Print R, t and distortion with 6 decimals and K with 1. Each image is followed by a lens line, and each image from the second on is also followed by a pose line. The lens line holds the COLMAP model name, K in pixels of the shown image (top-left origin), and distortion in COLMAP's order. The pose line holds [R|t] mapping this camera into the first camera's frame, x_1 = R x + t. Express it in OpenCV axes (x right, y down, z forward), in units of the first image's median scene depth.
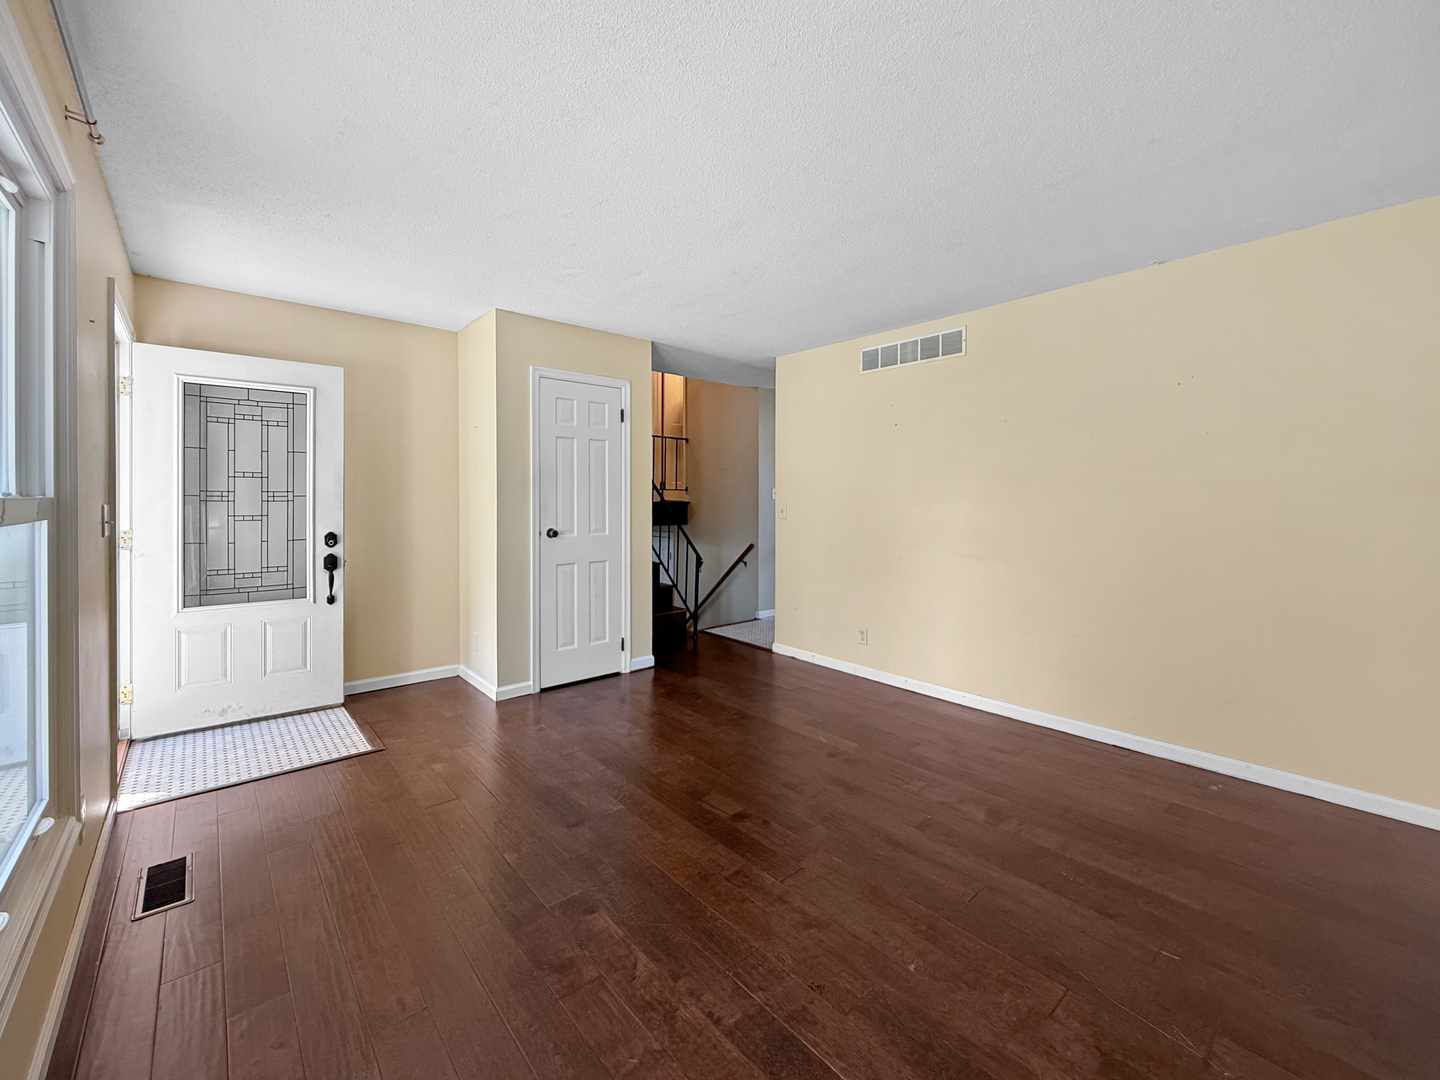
lens RADIAL K [[591.1, 0, 719.5], [0, 591.1, 537.1], [0, 0, 1]] dist [-0.012487, 0.001047]
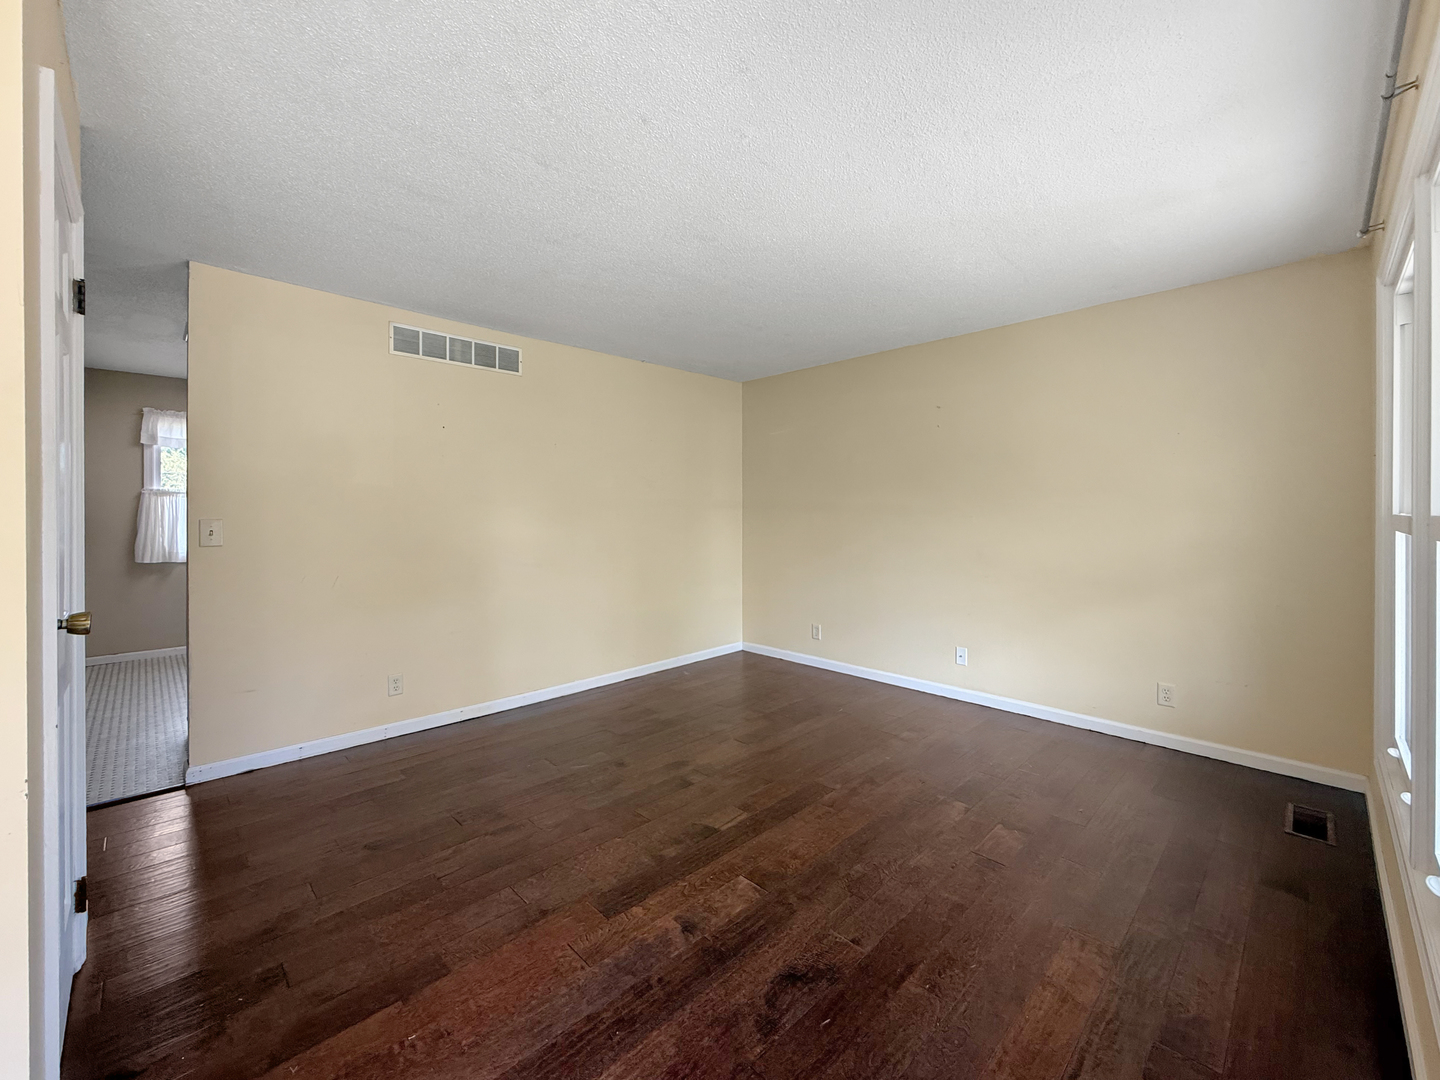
lens RADIAL K [[591.1, 0, 719.2], [0, 591.1, 534.2], [0, 0, 1]] dist [-0.012487, 0.001047]
pose [[-0.066739, -0.036541, 0.997101, -0.659765], [0.069016, 0.996767, 0.041149, -0.041613], [-0.995381, 0.071562, -0.064001, 0.711818]]
